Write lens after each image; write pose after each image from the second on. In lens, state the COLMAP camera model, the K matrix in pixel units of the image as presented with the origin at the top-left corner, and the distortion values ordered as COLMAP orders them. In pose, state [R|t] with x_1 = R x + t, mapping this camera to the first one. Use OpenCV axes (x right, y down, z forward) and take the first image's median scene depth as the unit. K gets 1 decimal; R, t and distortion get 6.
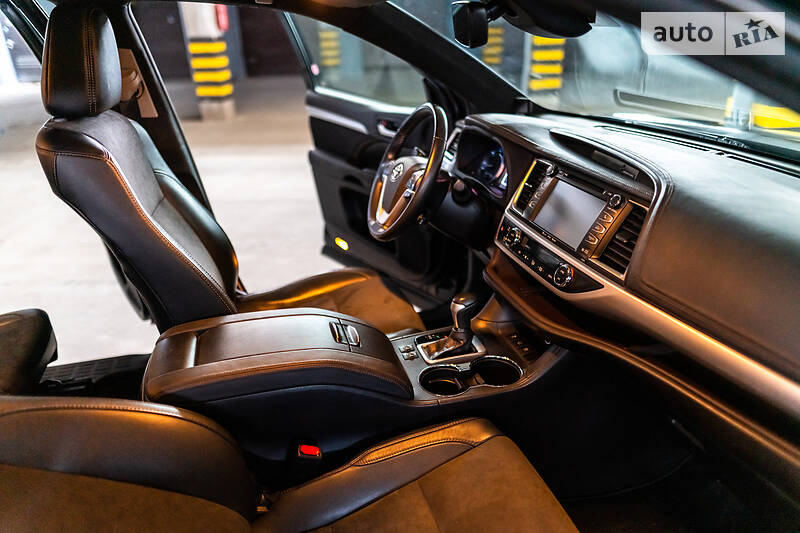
lens RADIAL K [[548.9, 0, 400.0], [0, 548.9, 266.5], [0, 0, 1]] dist [-0.000195, 0.003714]
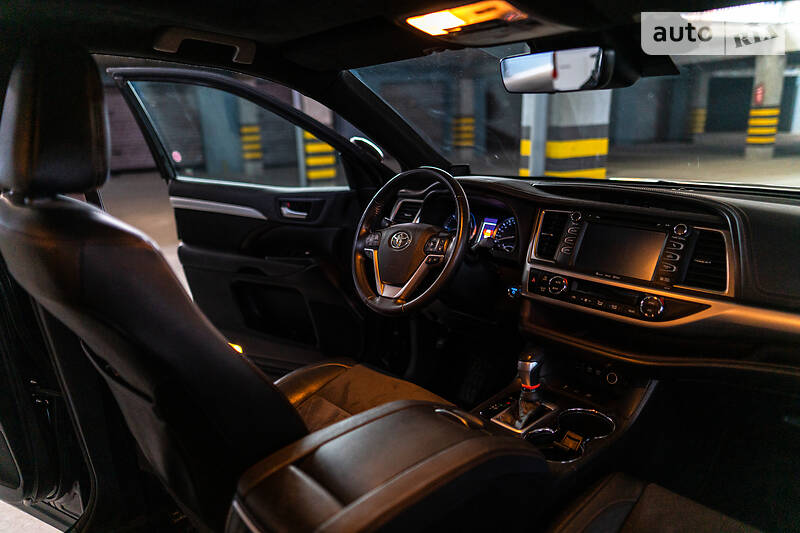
lens RADIAL K [[548.9, 0, 400.0], [0, 548.9, 266.5], [0, 0, 1]] dist [-0.000195, 0.003714]
pose [[0.902023, -0.128247, 0.412199, -0.252000], [0.193951, 0.973451, -0.121557, -0.010792], [-0.385666, 0.189594, 0.902948, 0.110722]]
